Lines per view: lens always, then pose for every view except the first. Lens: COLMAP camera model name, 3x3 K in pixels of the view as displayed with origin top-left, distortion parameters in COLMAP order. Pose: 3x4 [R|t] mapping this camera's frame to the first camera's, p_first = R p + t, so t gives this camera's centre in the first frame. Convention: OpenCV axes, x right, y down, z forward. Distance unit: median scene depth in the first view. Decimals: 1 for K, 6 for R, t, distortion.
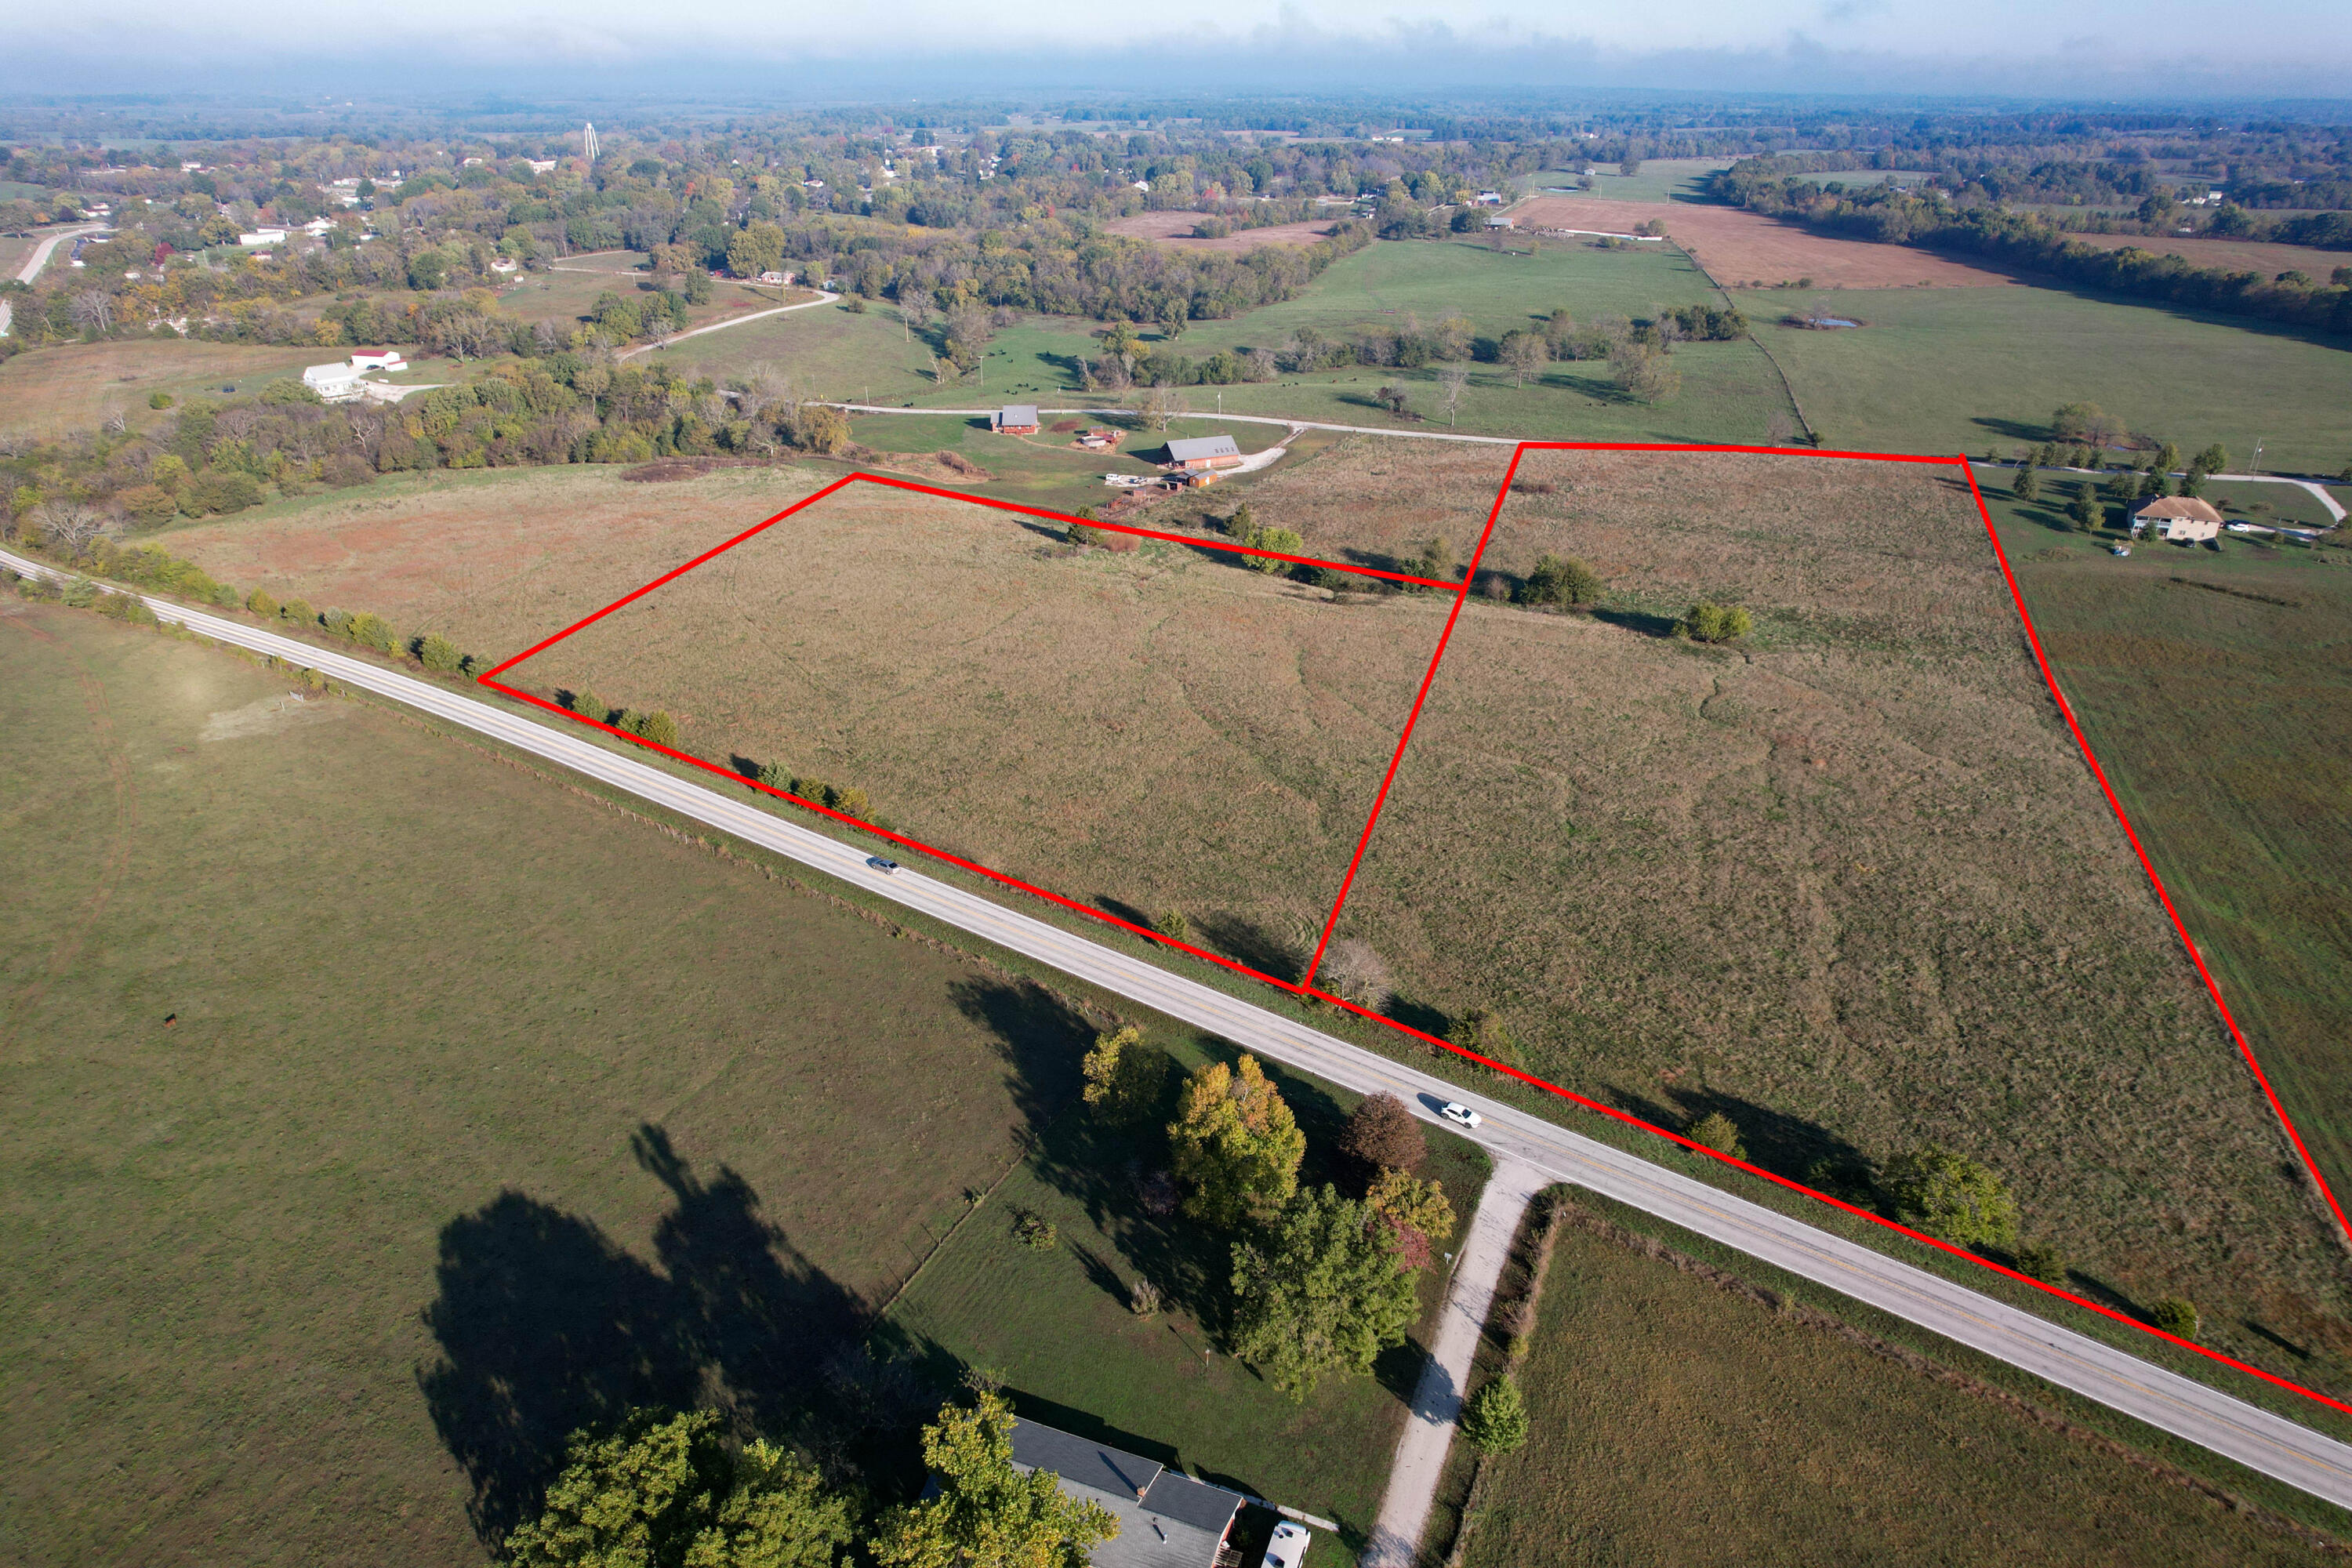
lens RADIAL K [[1508.3, 0, 1176.0], [0, 1508.3, 784.0], [0, 0, 1]] dist [-0.073221, 0.066834]
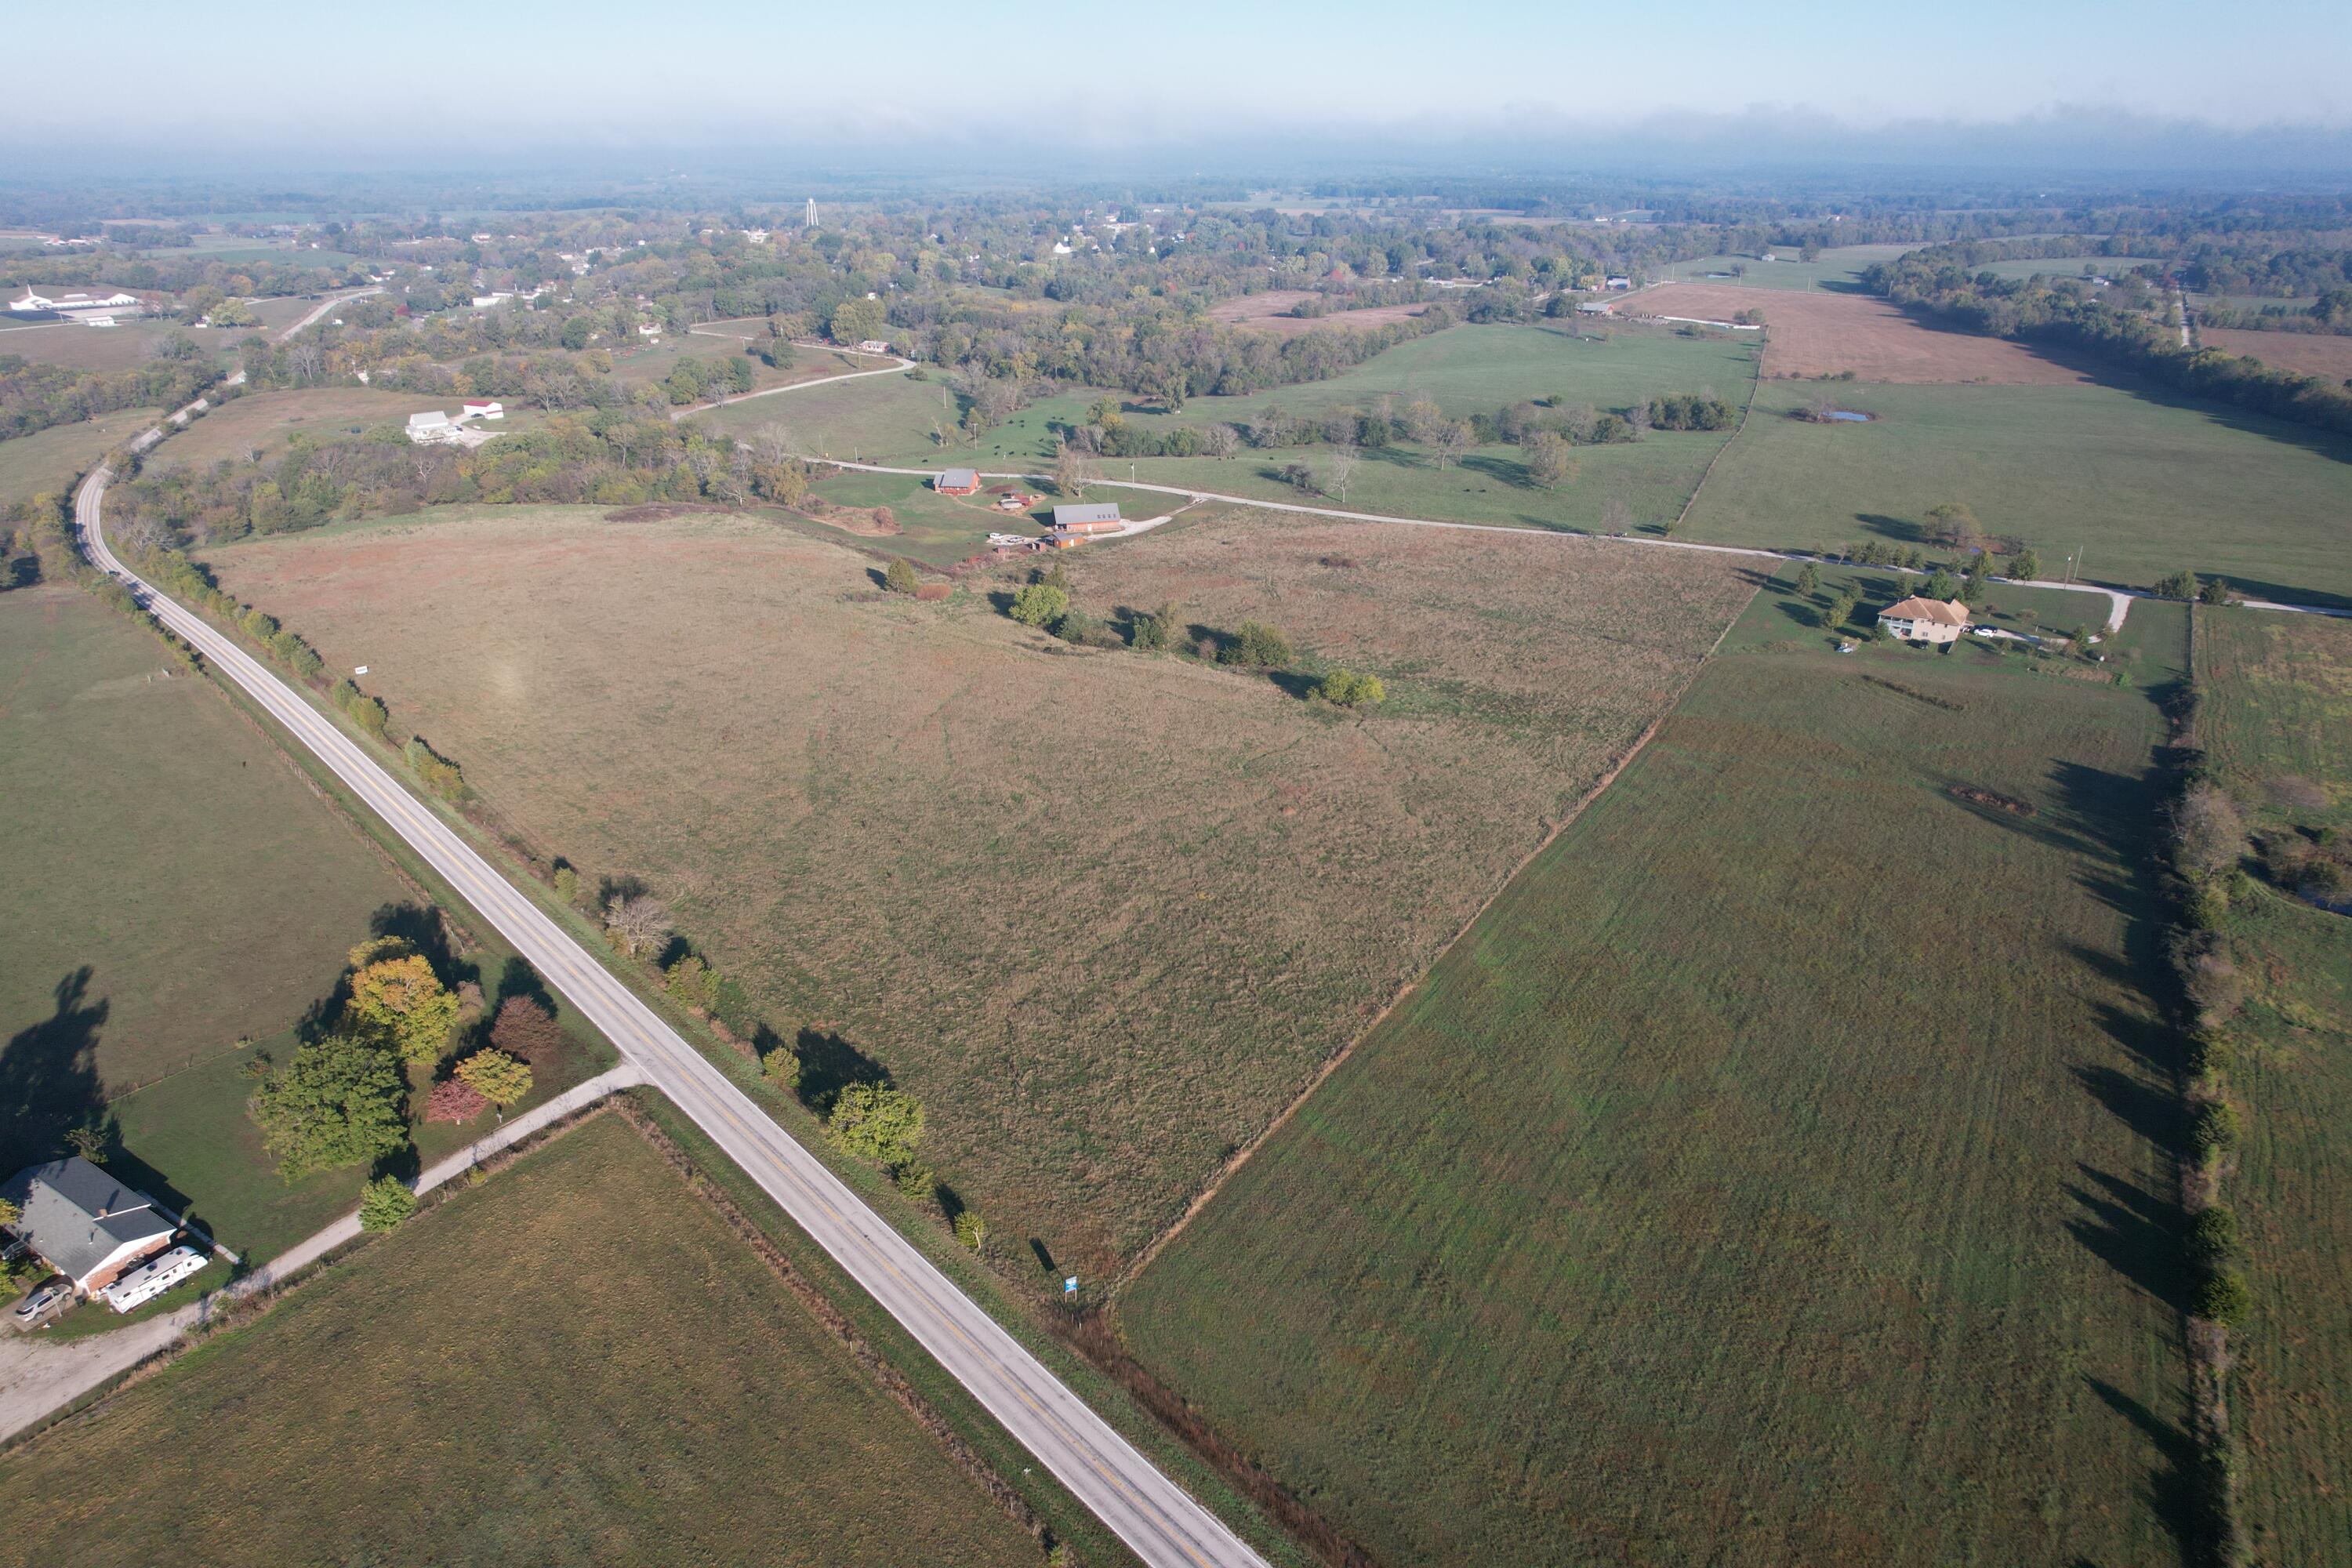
lens RADIAL K [[1508.3, 0, 1176.0], [0, 1508.3, 784.0], [0, 0, 1]] dist [-0.073221, 0.066834]
pose [[0.981667, 0.073924, -0.175684, 0.270441], [-0.081185, 0.996102, -0.034500, 0.005583], [0.172449, 0.048131, 0.983842, -0.055931]]
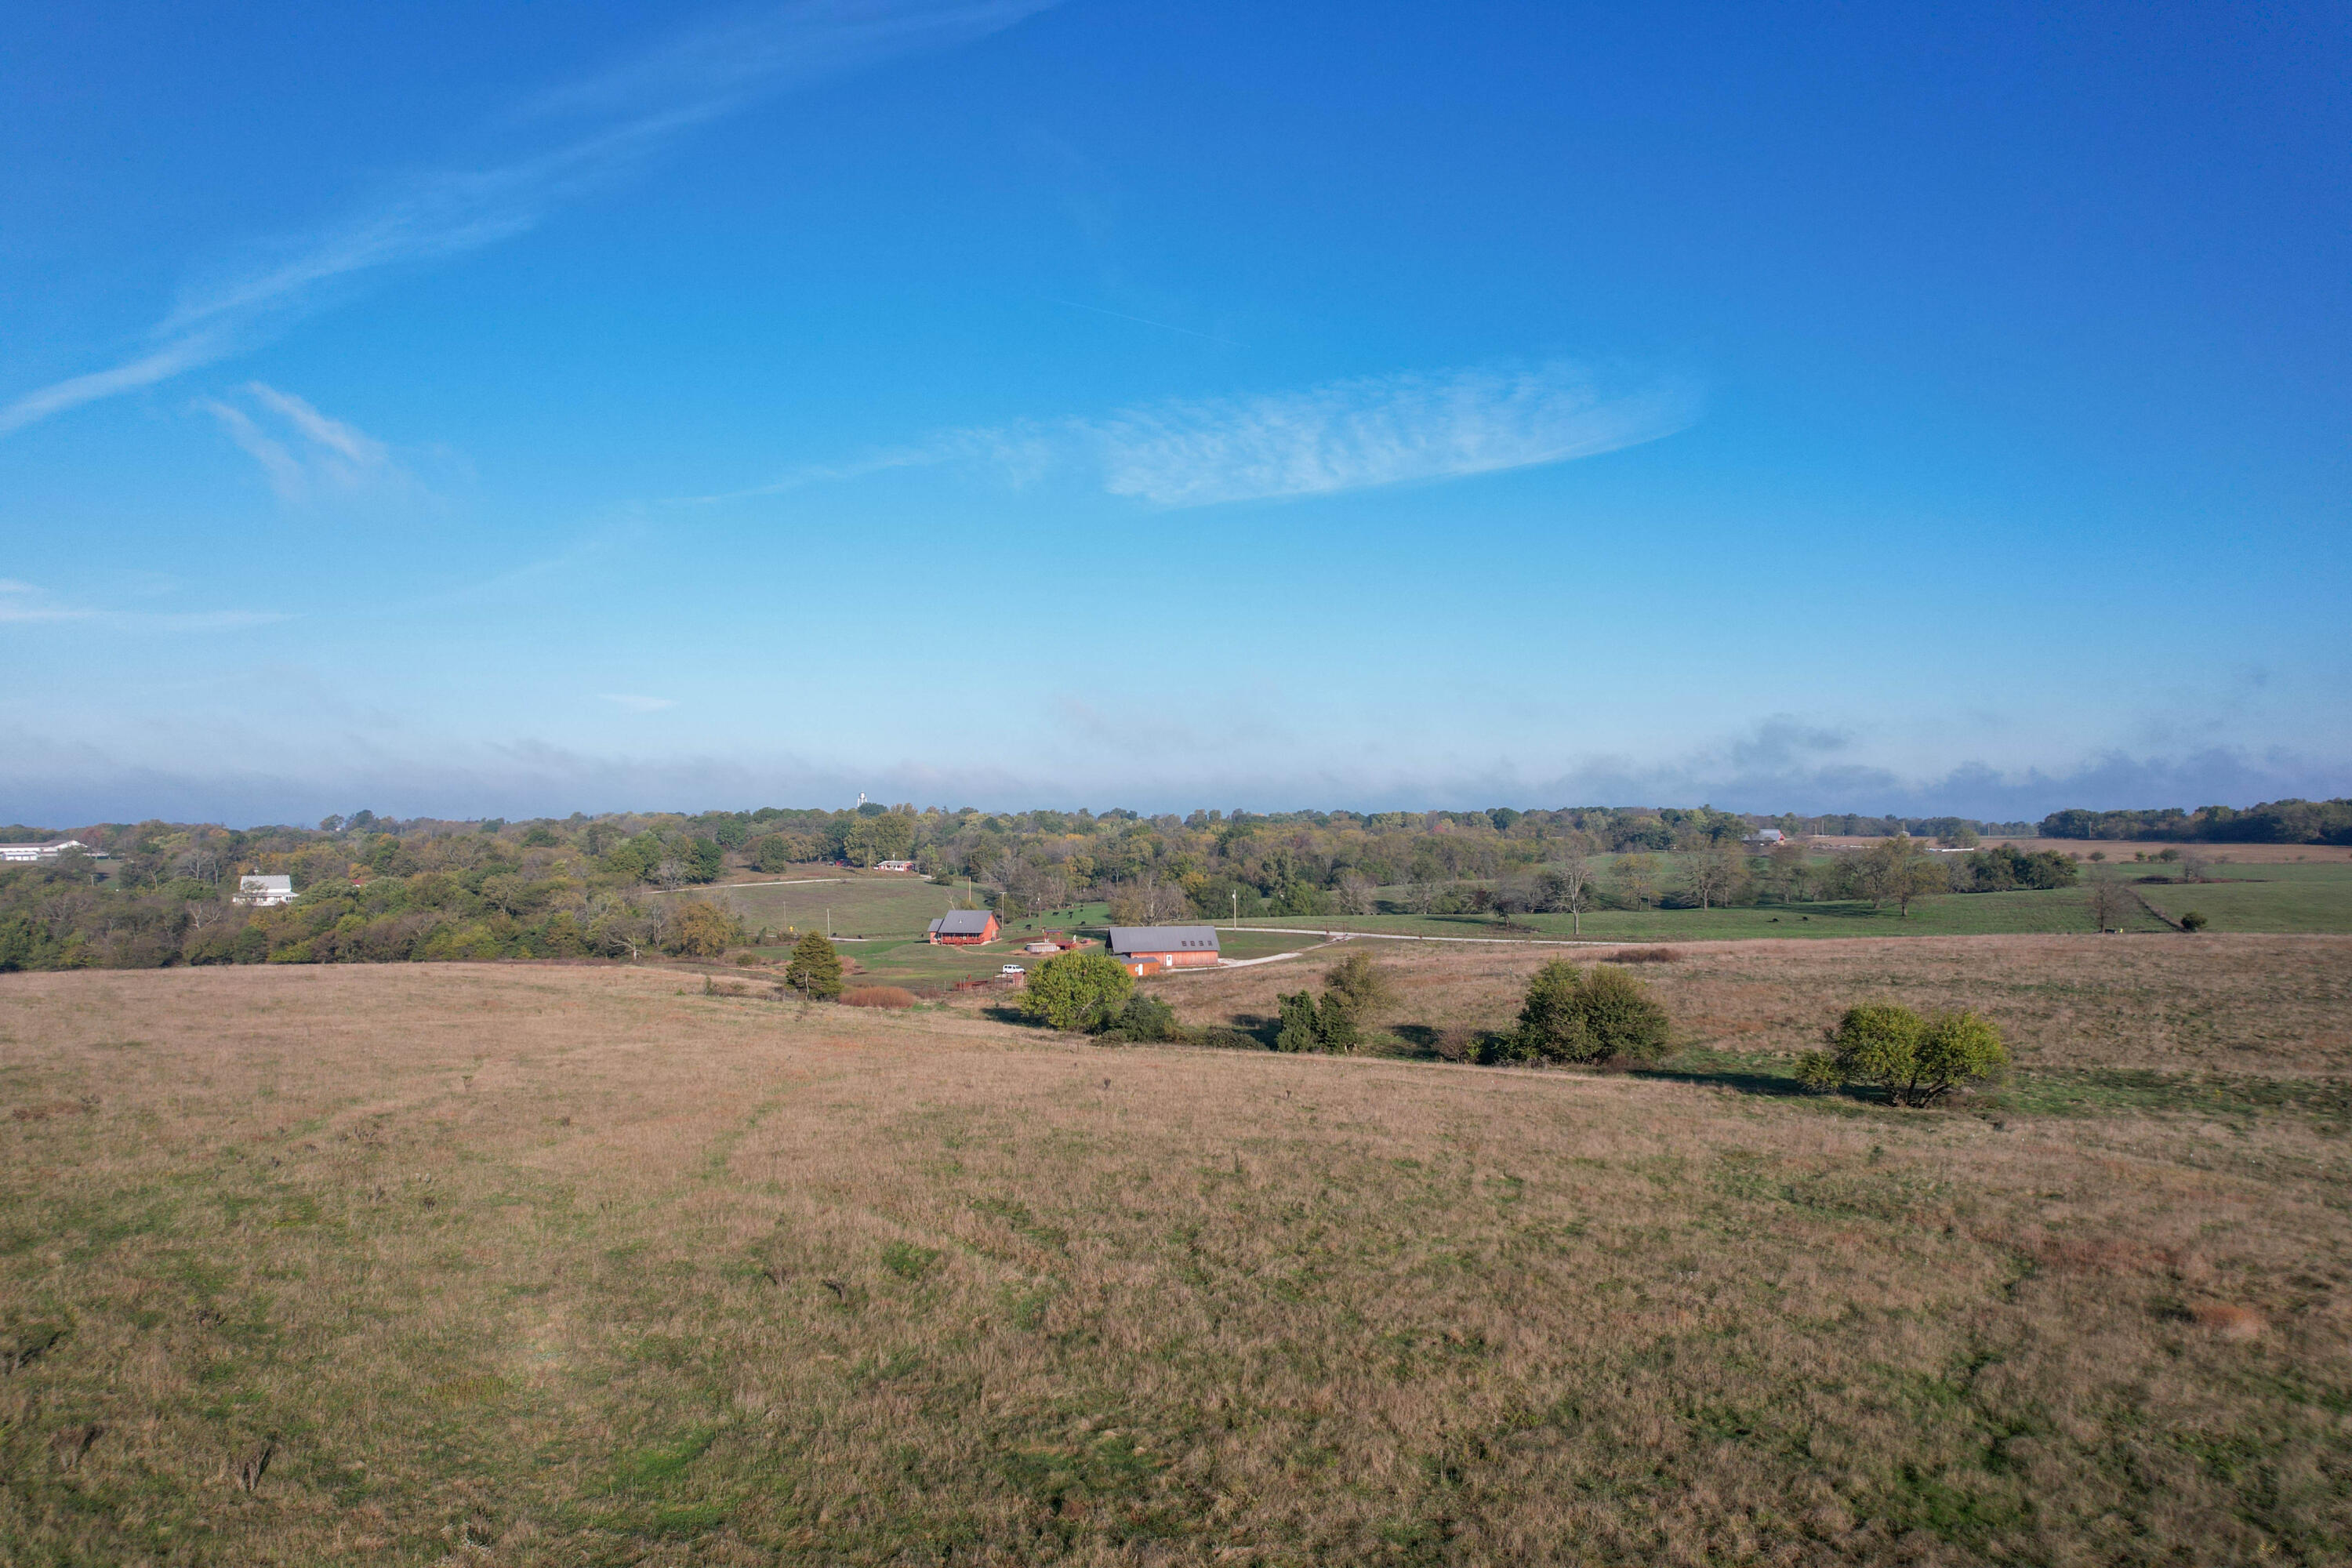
lens RADIAL K [[1508.3, 0, 1176.0], [0, 1508.3, 784.0], [0, 0, 1]] dist [-0.073221, 0.066834]
pose [[0.973920, -0.014701, -0.226413, 0.163336], [-0.091439, 0.887840, -0.450976, 0.014614], [0.207648, 0.459918, 0.863341, 0.367722]]
